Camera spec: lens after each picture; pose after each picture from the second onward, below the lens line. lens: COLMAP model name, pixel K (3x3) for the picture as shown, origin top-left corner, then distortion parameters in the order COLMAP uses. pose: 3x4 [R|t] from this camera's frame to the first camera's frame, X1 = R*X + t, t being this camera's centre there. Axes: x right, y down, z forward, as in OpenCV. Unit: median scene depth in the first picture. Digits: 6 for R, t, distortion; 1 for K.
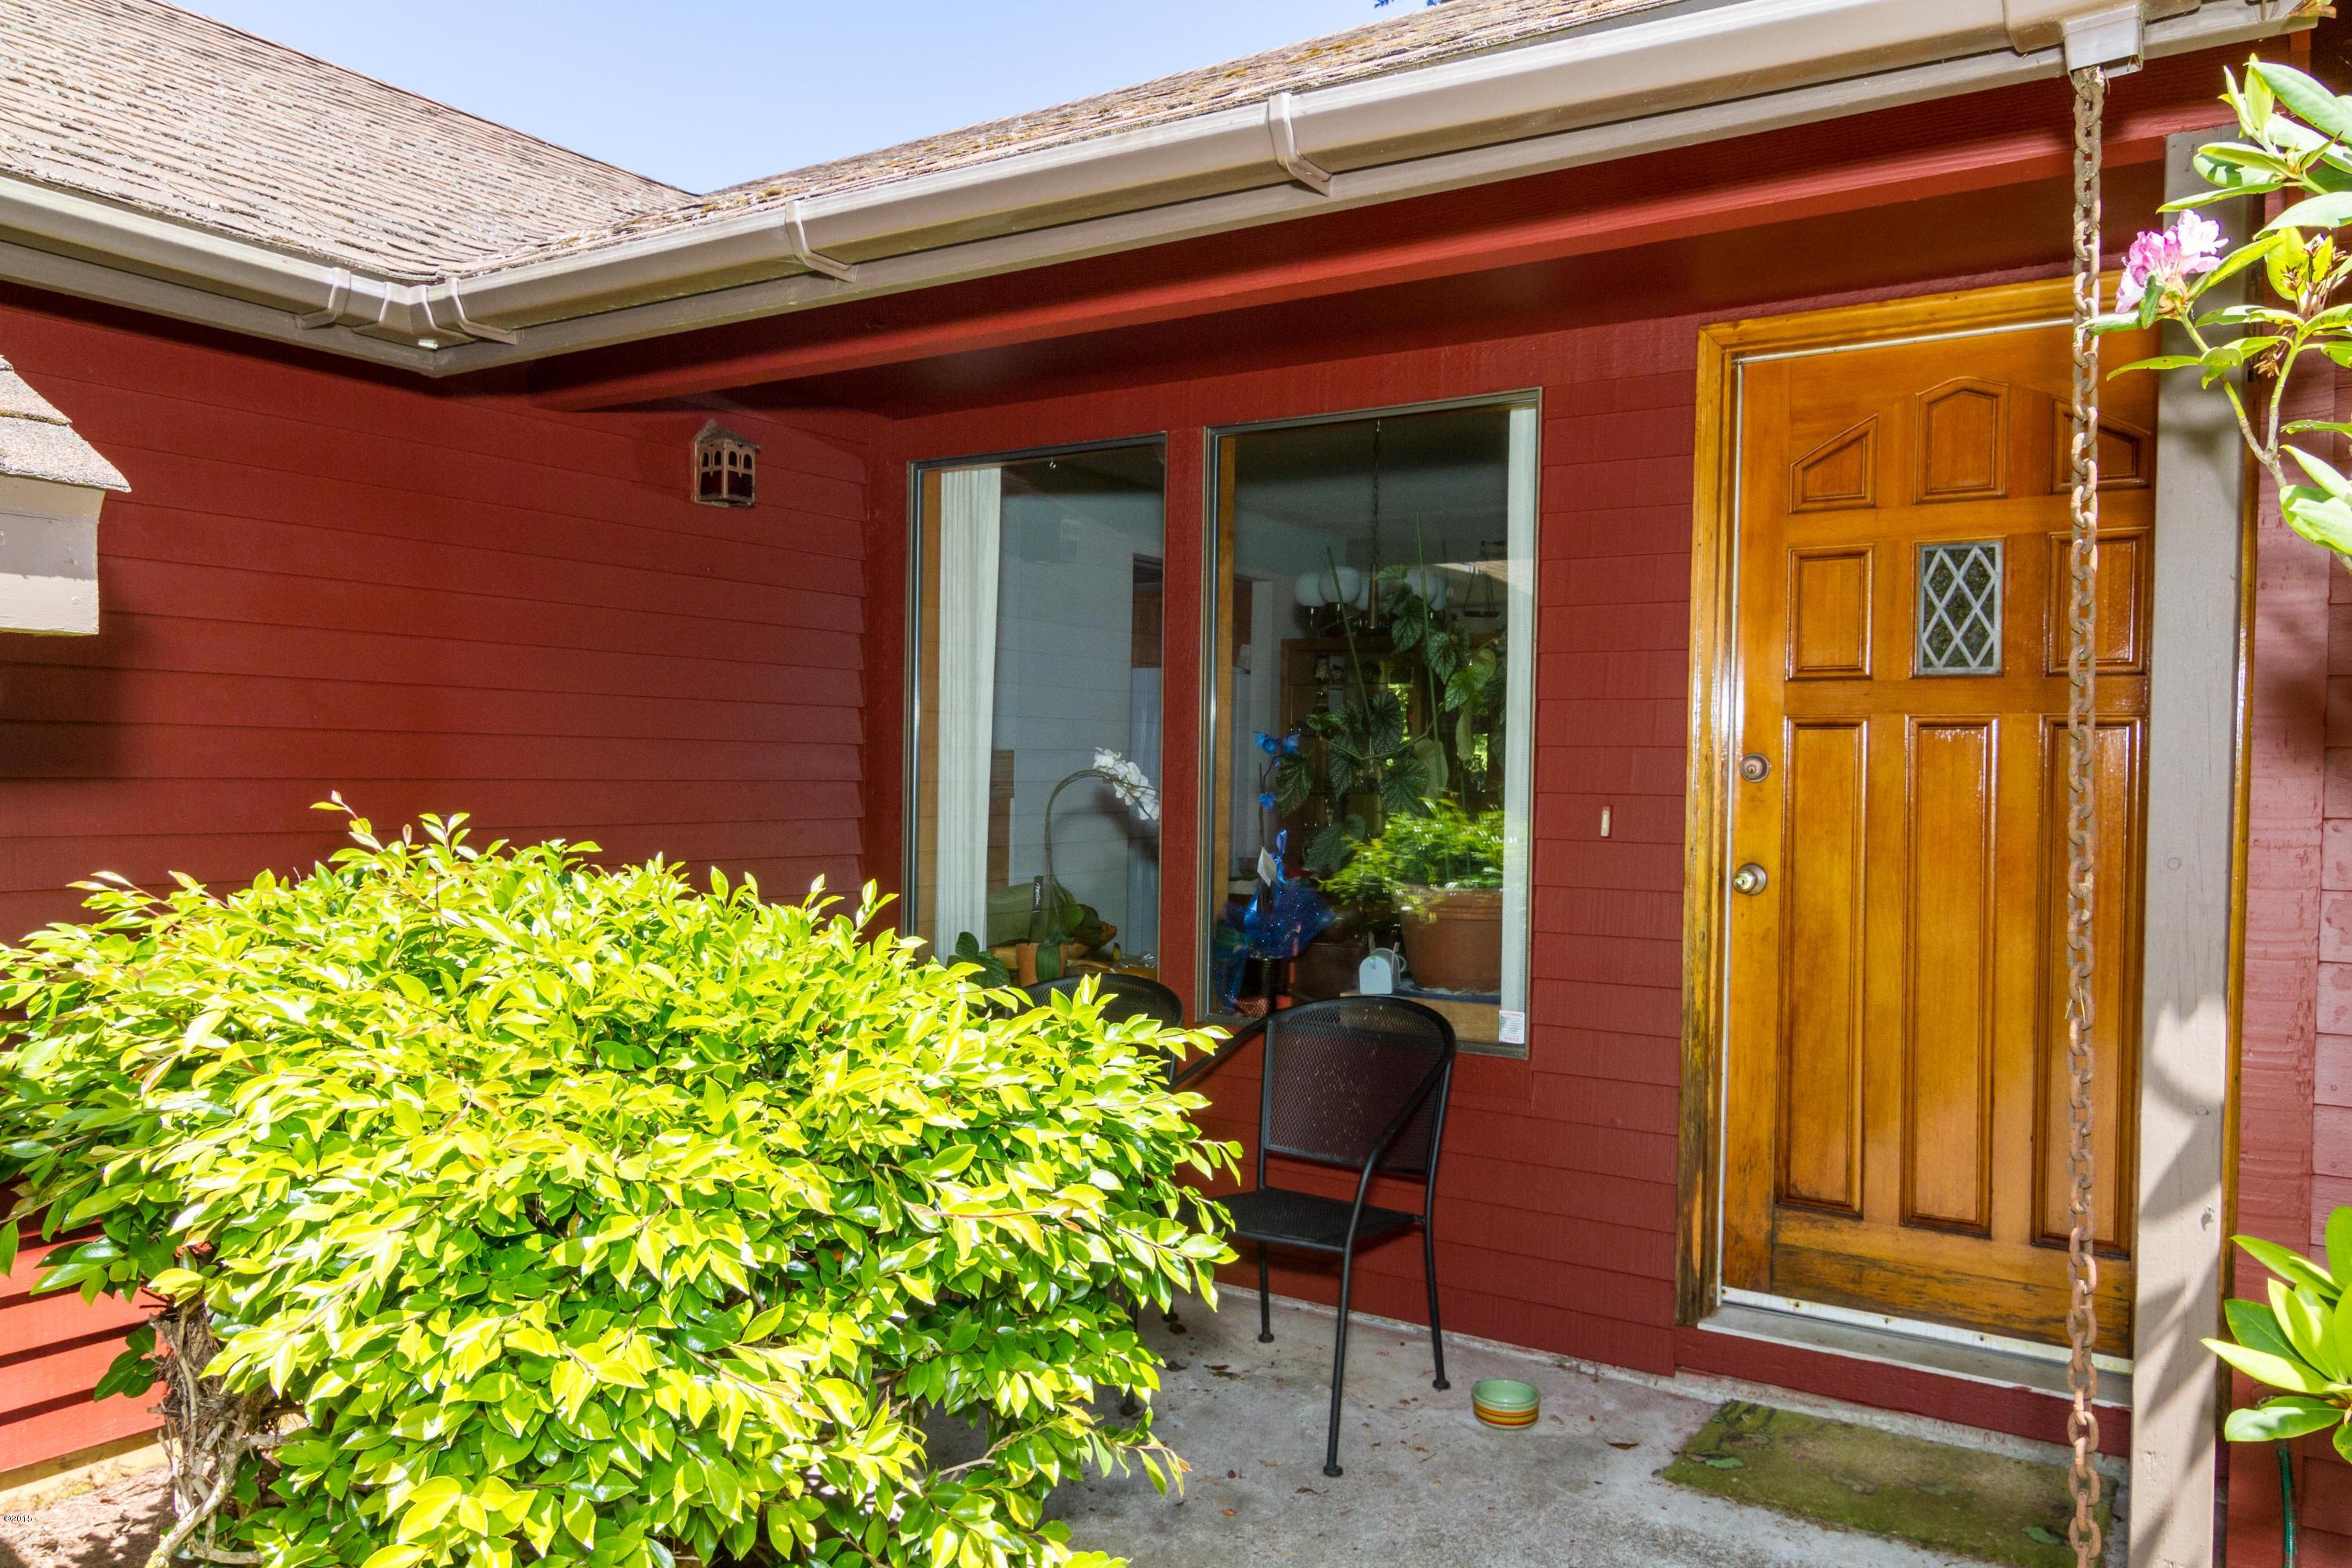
lens RADIAL K [[1730.8, 0, 1177.8], [0, 1730.8, 781.6], [0, 0, 1]] dist [-0.000235, -0.008555]
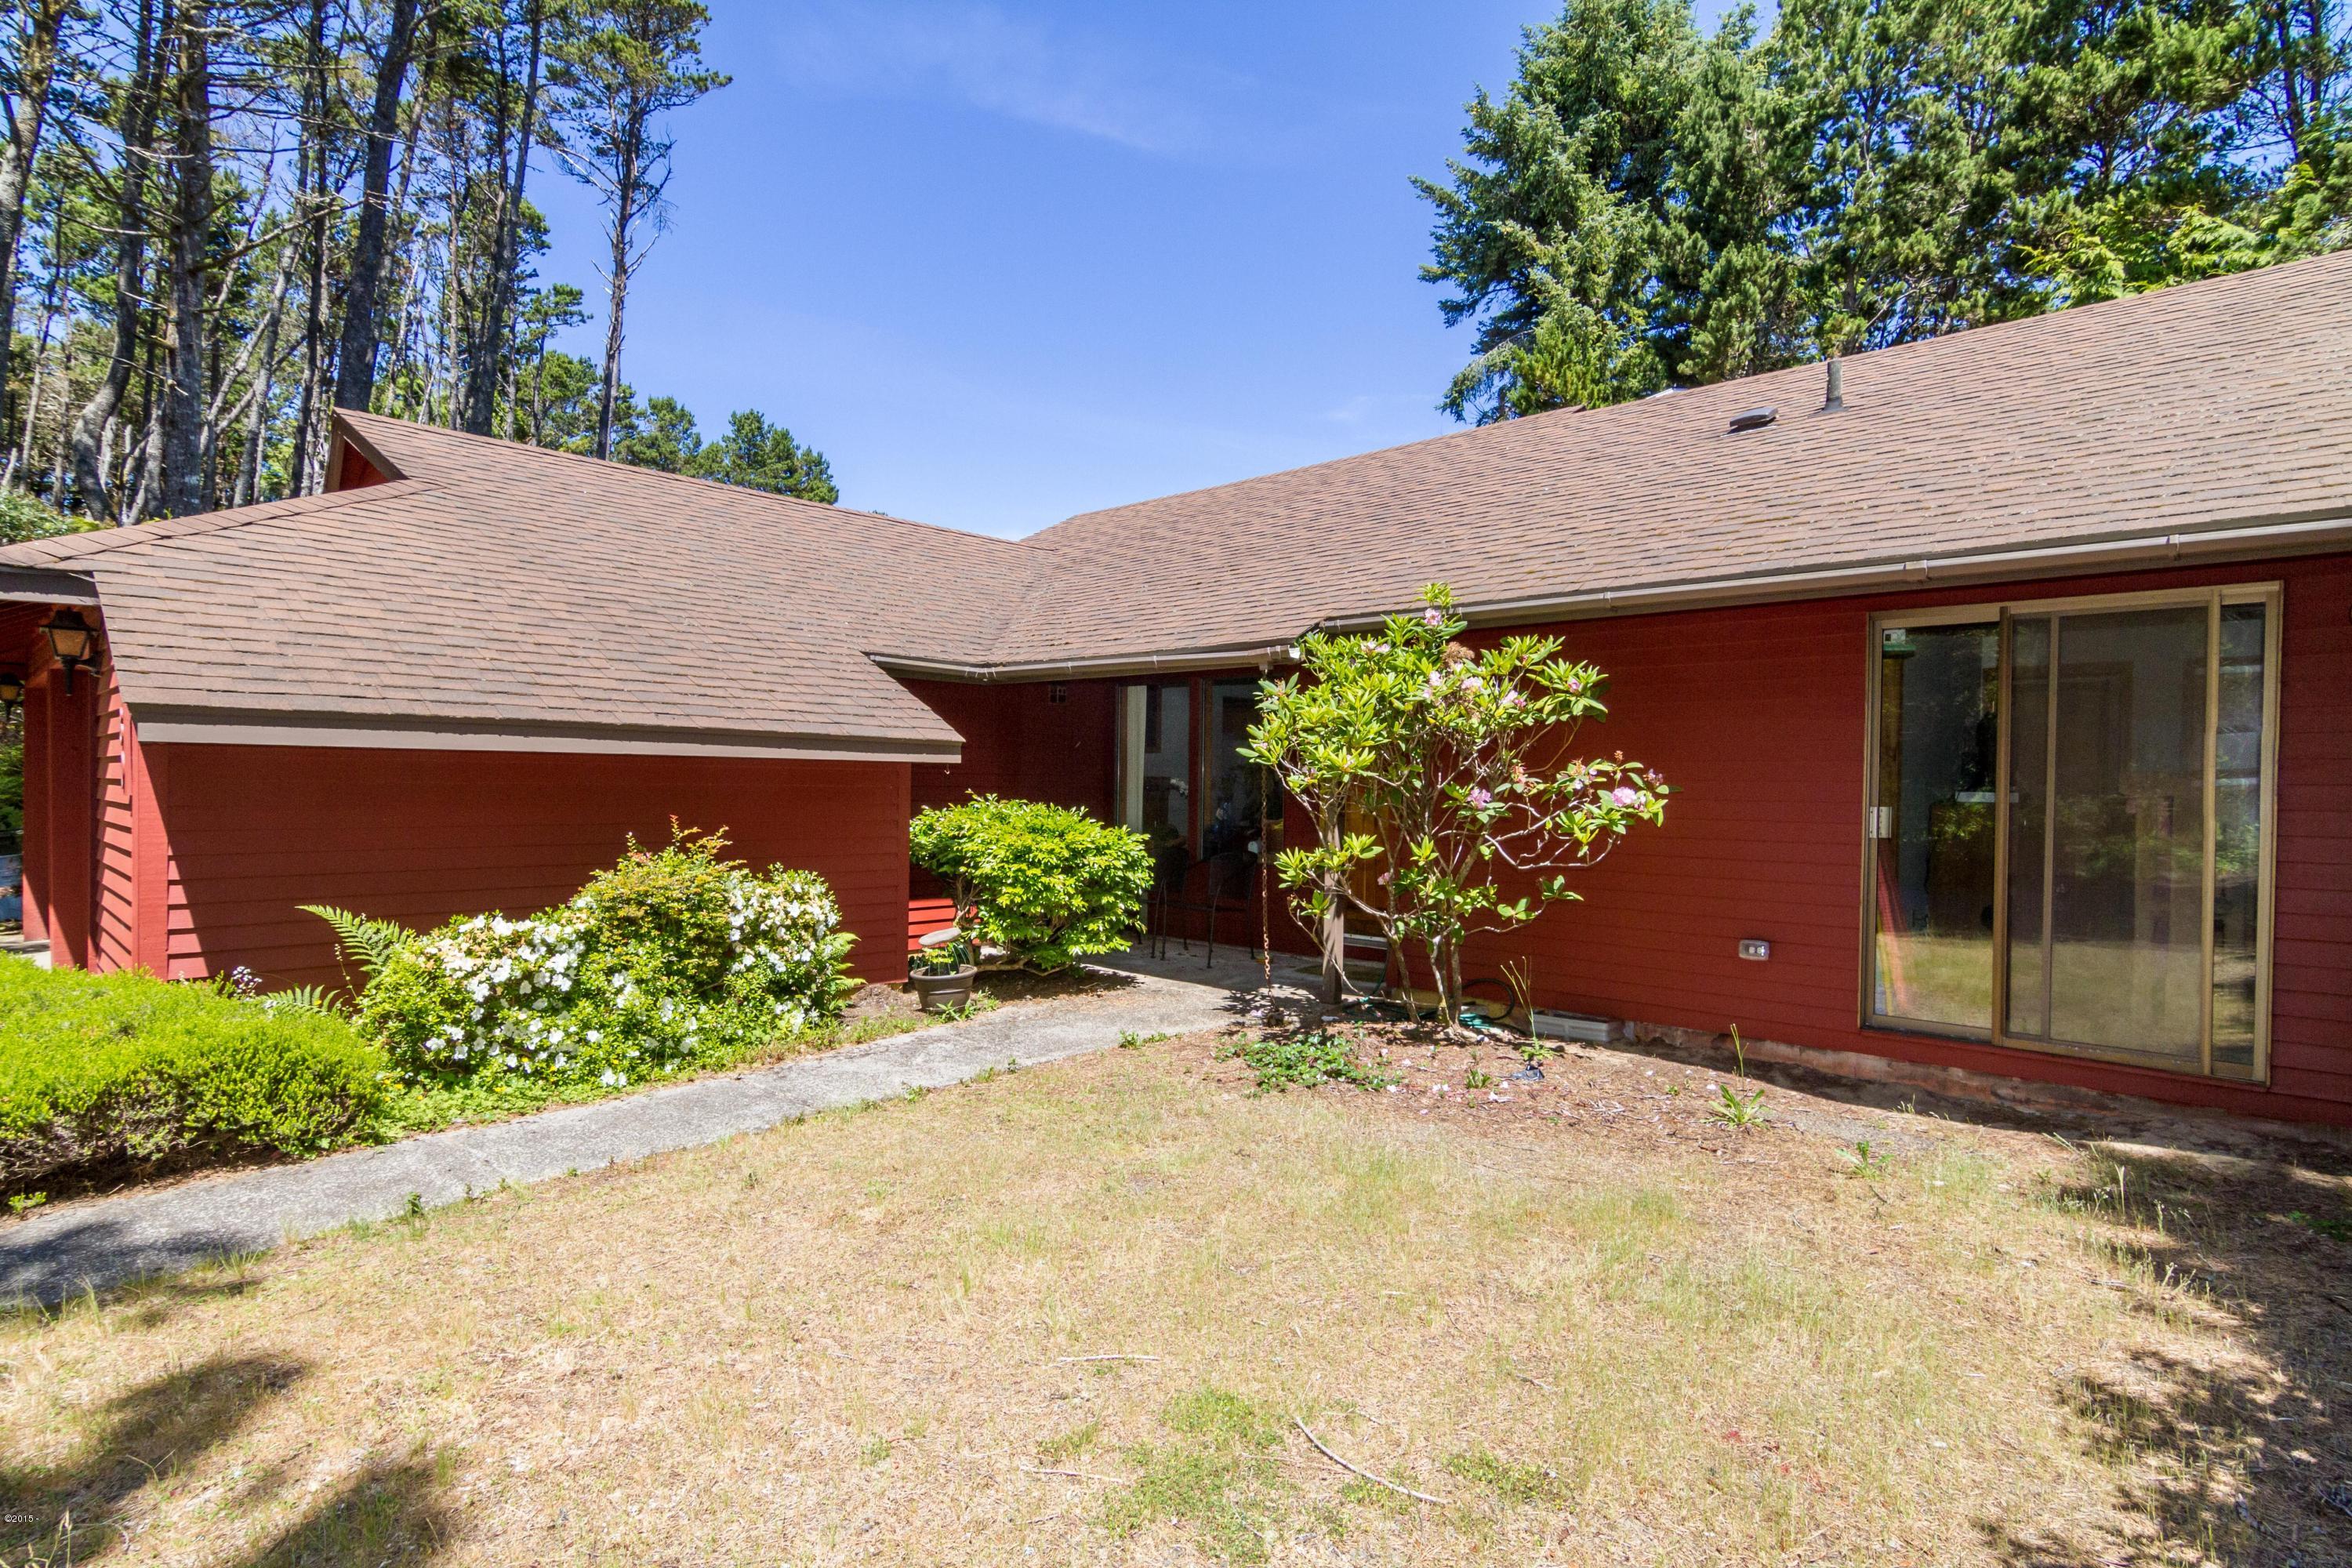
lens RADIAL K [[1210.5, 0, 1173.8], [0, 1210.5, 782.6], [0, 0, 1]] dist [0.009603, 0.001782]
pose [[0.985445, 0.001940, -0.169984, 0.784834], [-0.004072, 0.999917, -0.012195, 0.037886], [0.169947, 0.012709, 0.985371, -2.776062]]
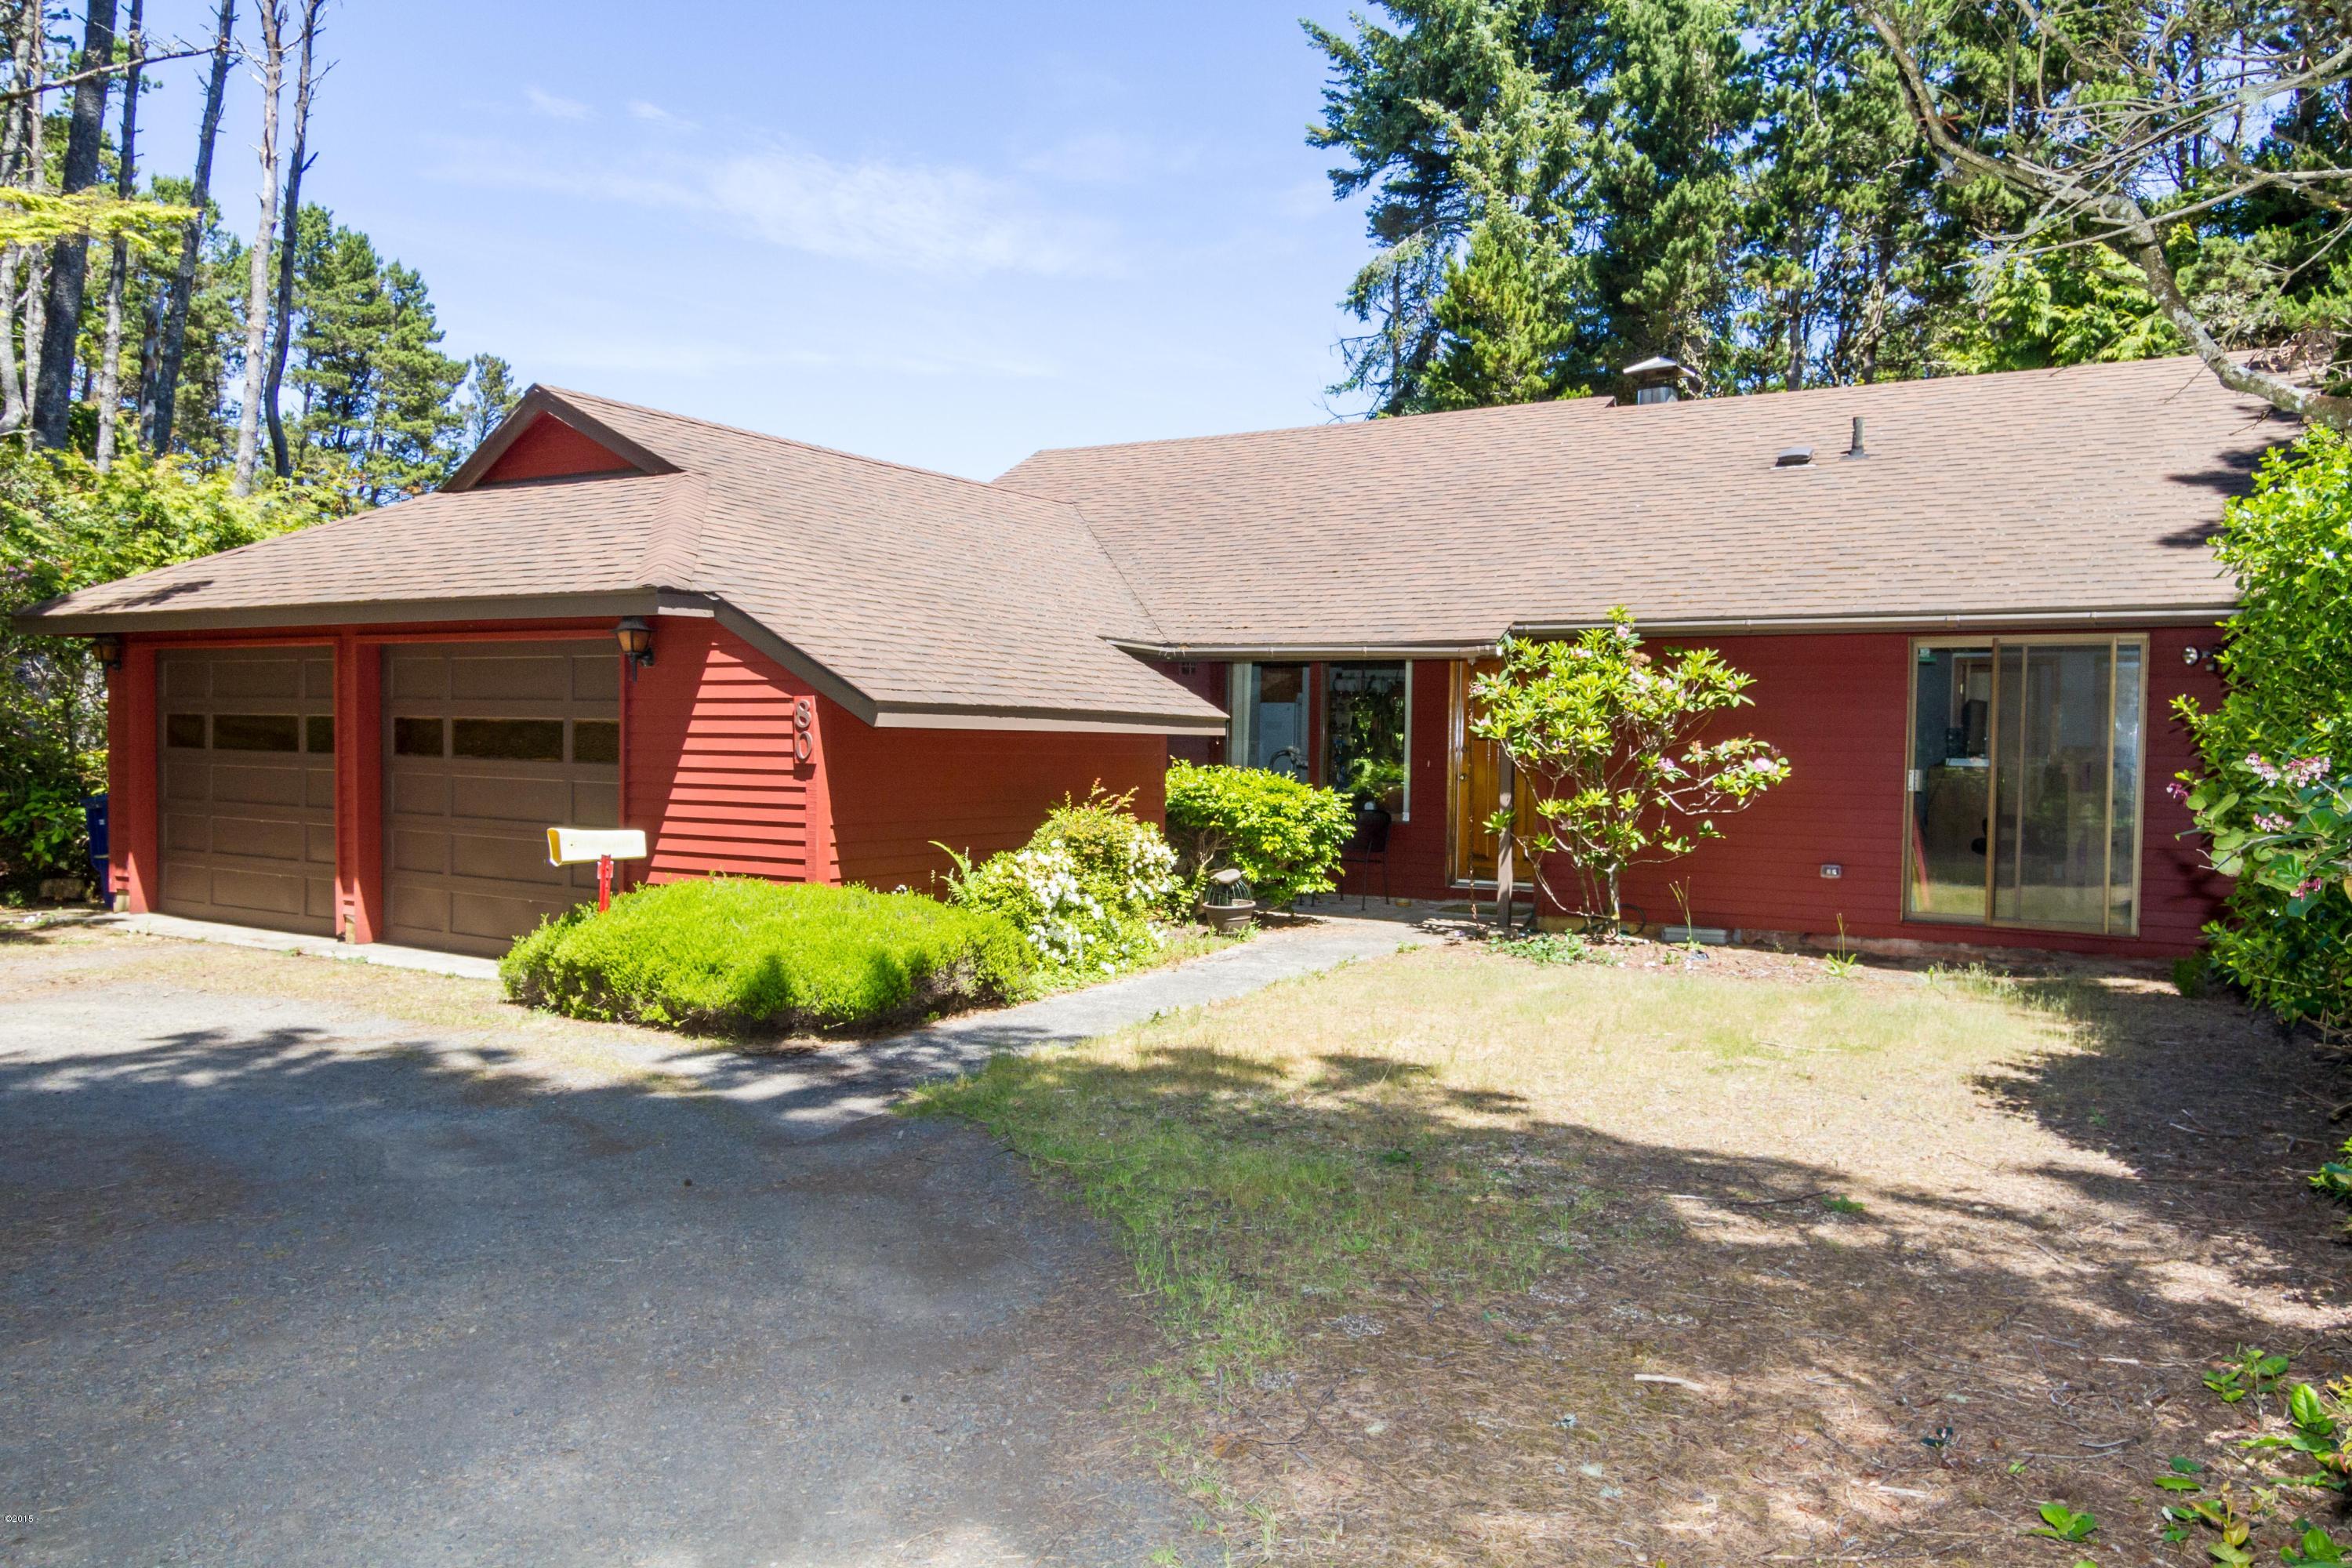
lens RADIAL K [[1730.8, 0, 1174.6], [0, 1730.8, 792.0], [0, 0, 1]] dist [-0.000235, -0.008555]
pose [[0.999190, 0.003749, 0.040062, -0.955514], [-0.004492, 0.999819, 0.018474, 0.028063], [-0.039986, -0.018639, 0.999026, -5.700581]]
